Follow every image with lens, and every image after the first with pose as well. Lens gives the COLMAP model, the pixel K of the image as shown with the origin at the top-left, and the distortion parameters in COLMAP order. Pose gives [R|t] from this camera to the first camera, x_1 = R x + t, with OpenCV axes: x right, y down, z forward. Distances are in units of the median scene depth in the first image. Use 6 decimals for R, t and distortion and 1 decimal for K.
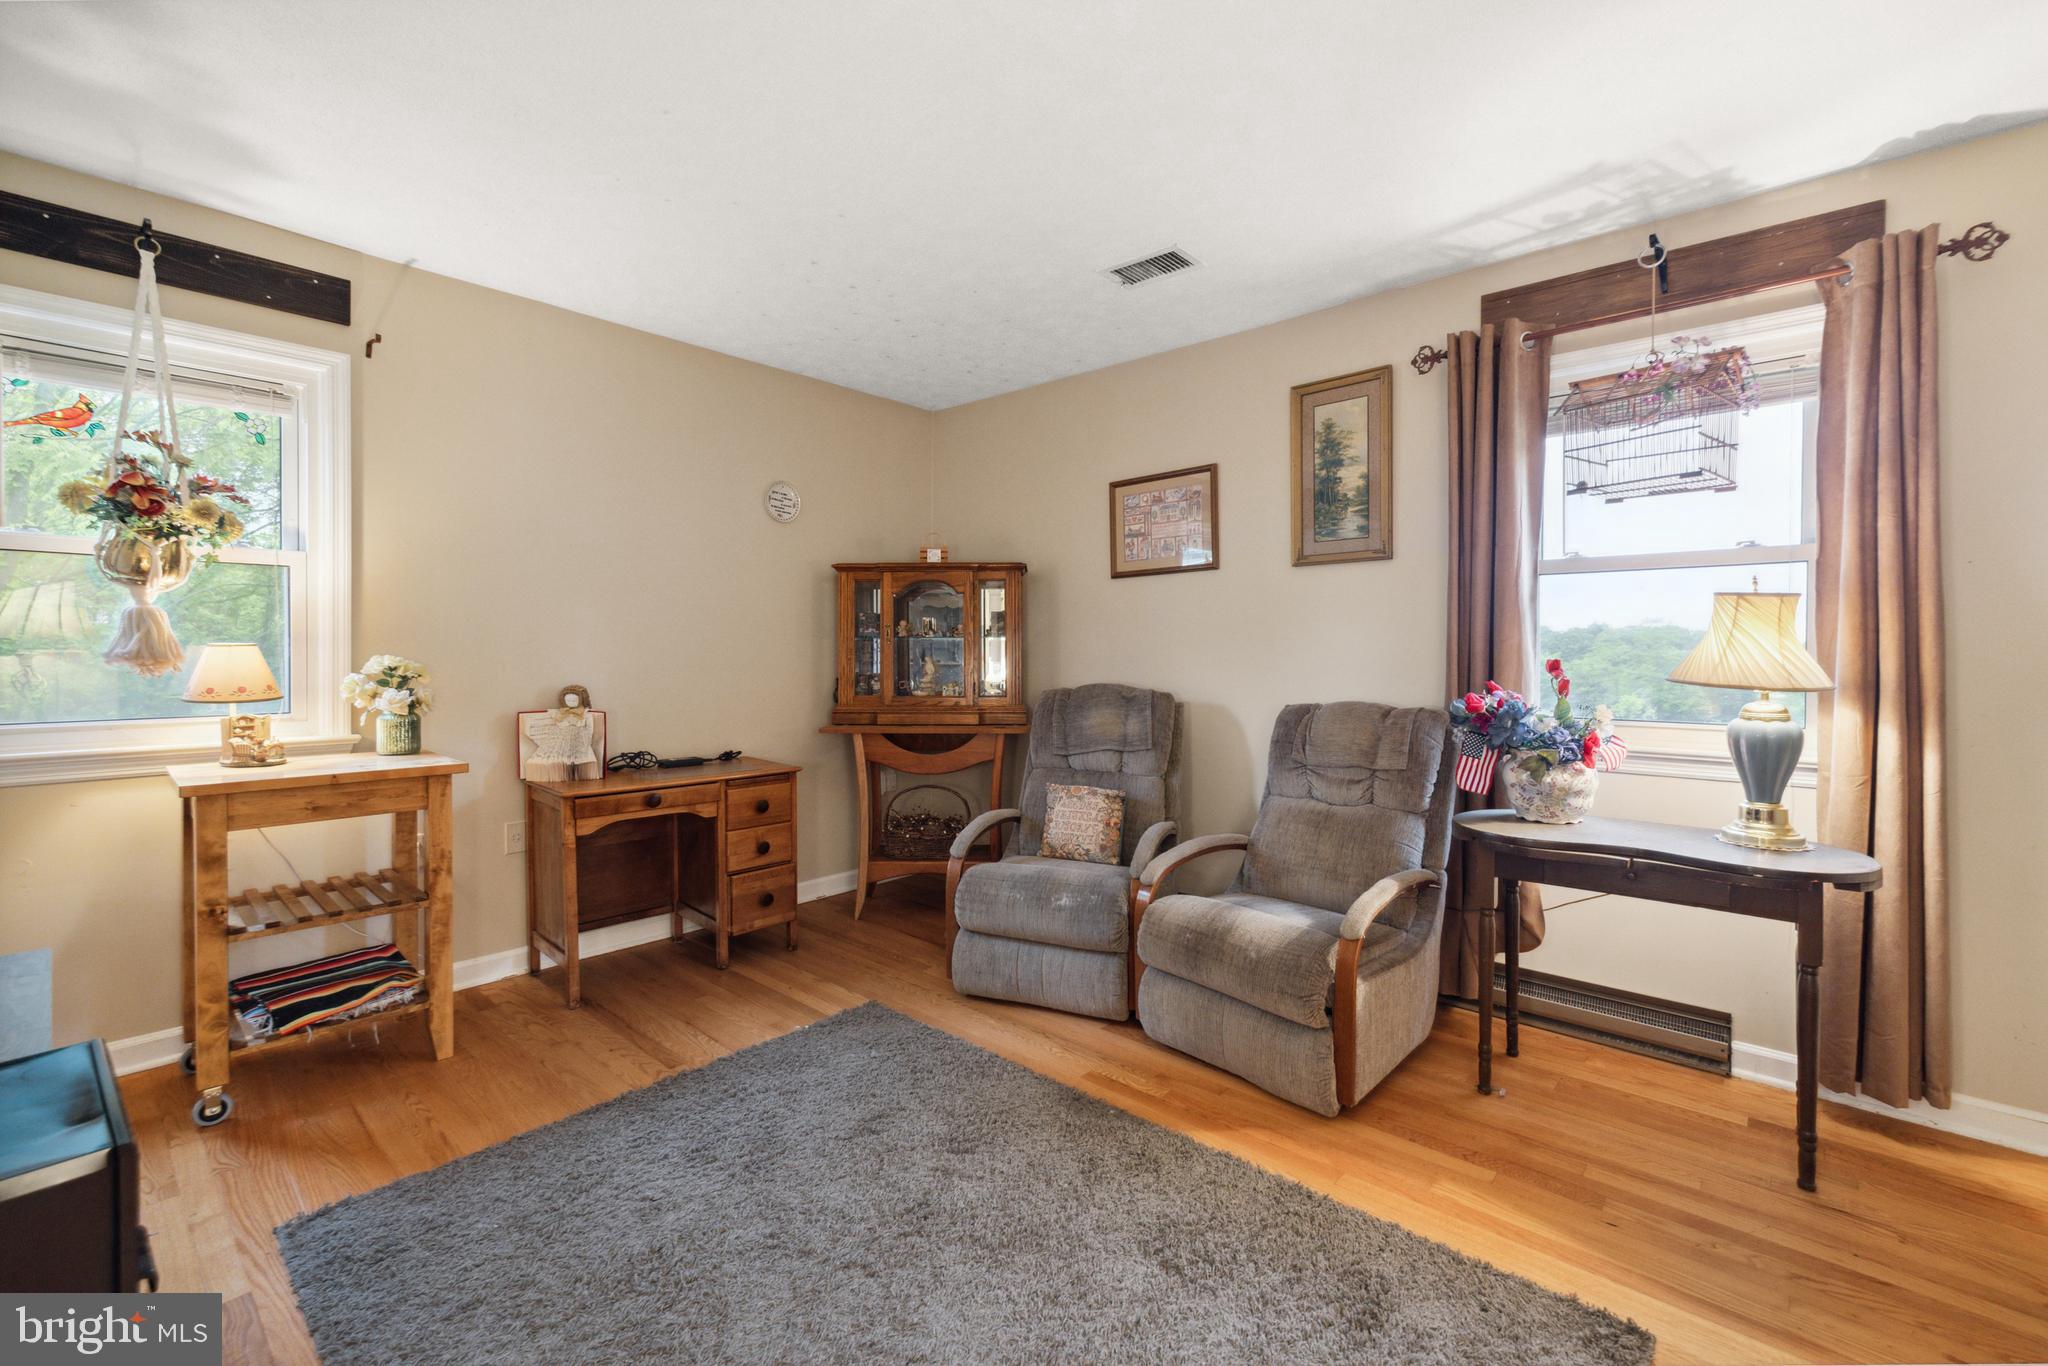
lens RADIAL K [[855.2, 0, 1032.1], [0, 855.2, 675.6], [0, 0, 1]] dist [-0.000684, 0.000212]
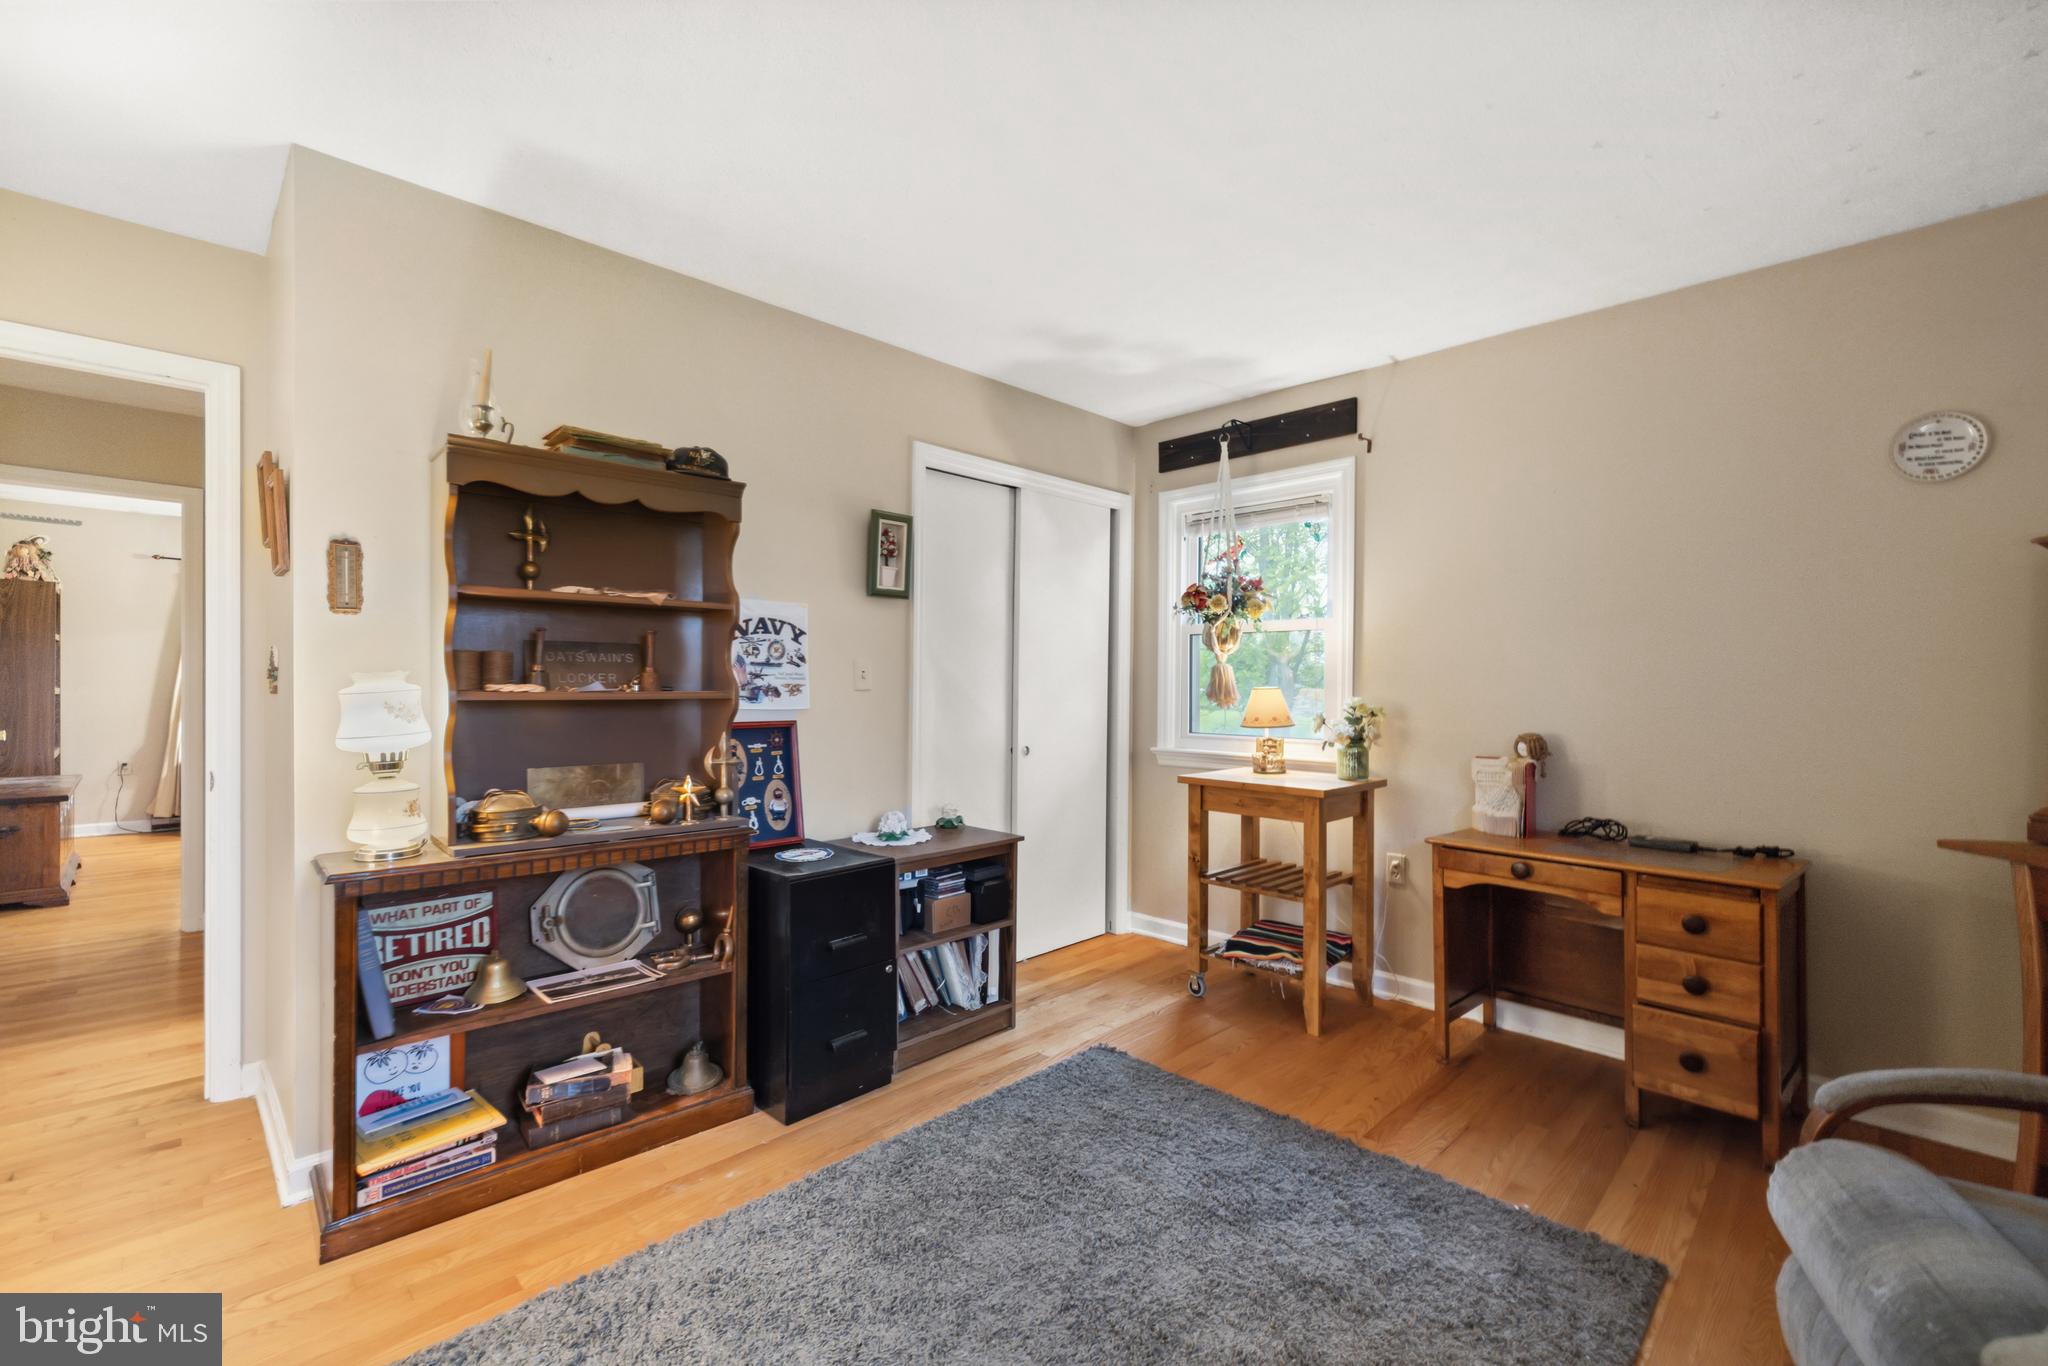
lens RADIAL K [[888.0, 0, 1023.4], [0, 888.0, 691.9], [0, 0, 1]] dist [0.000303, 0.000221]
pose [[-0.062654, 0.010524, -0.997980, 0.581220], [-0.039995, 0.999115, 0.013047, -0.031170], [0.997234, 0.040732, -0.062178, 0.665949]]
